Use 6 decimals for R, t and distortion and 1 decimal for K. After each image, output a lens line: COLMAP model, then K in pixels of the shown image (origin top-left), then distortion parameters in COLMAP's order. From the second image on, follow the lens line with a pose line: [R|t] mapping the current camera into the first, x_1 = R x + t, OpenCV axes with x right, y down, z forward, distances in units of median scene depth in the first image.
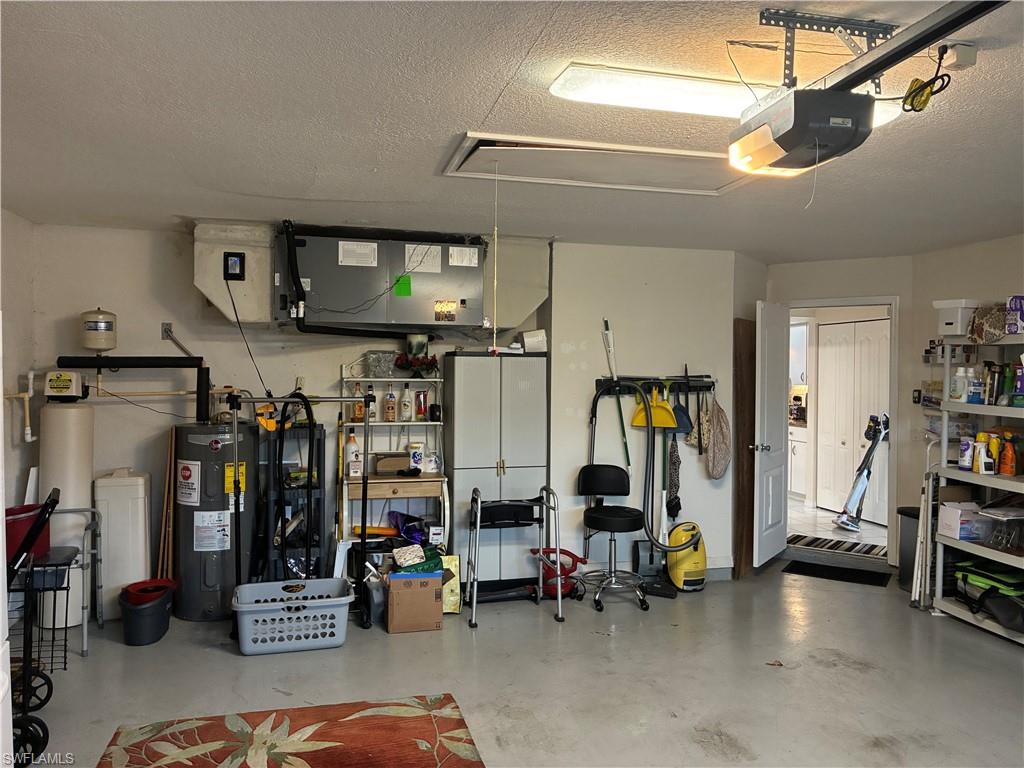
lens RADIAL K [[778.3, 0, 510.4], [0, 778.3, 379.7], [0, 0, 1]] dist [0.040208, -0.049641]
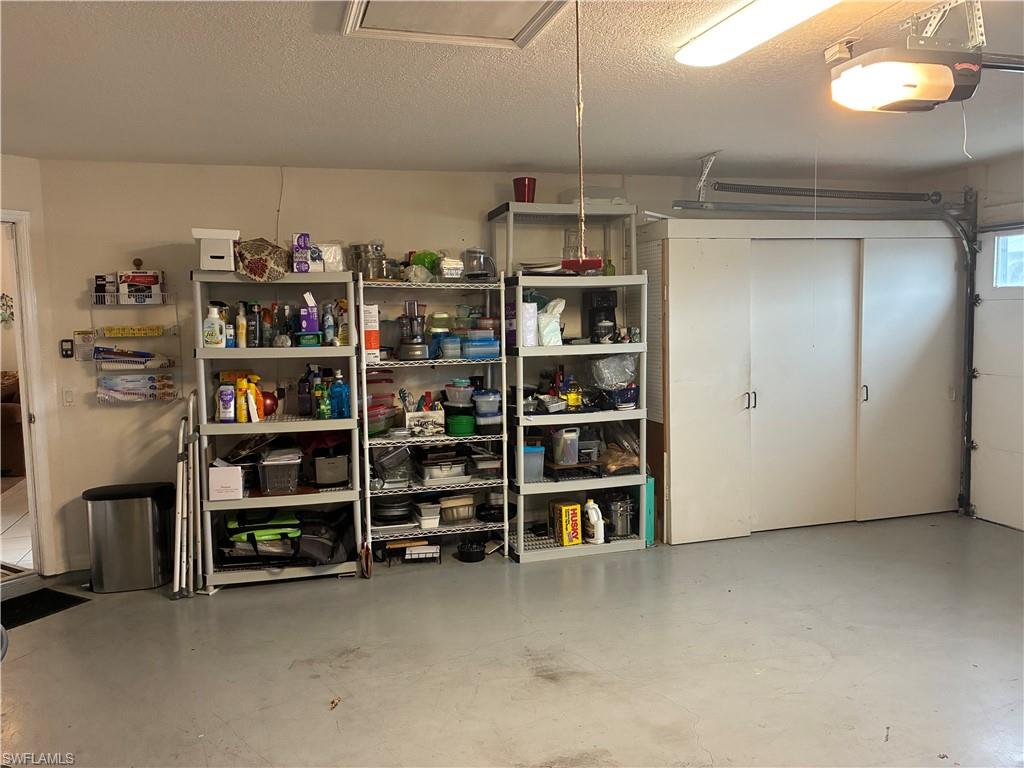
lens RADIAL K [[778.3, 0, 509.0], [0, 778.3, 379.0], [0, 0, 1]] dist [0.040208, -0.049641]
pose [[-0.053586, -0.094622, 0.994070, -0.320716], [0.032097, 0.994823, 0.096424, -0.010327], [-0.998047, 0.037074, -0.050271, 0.711660]]
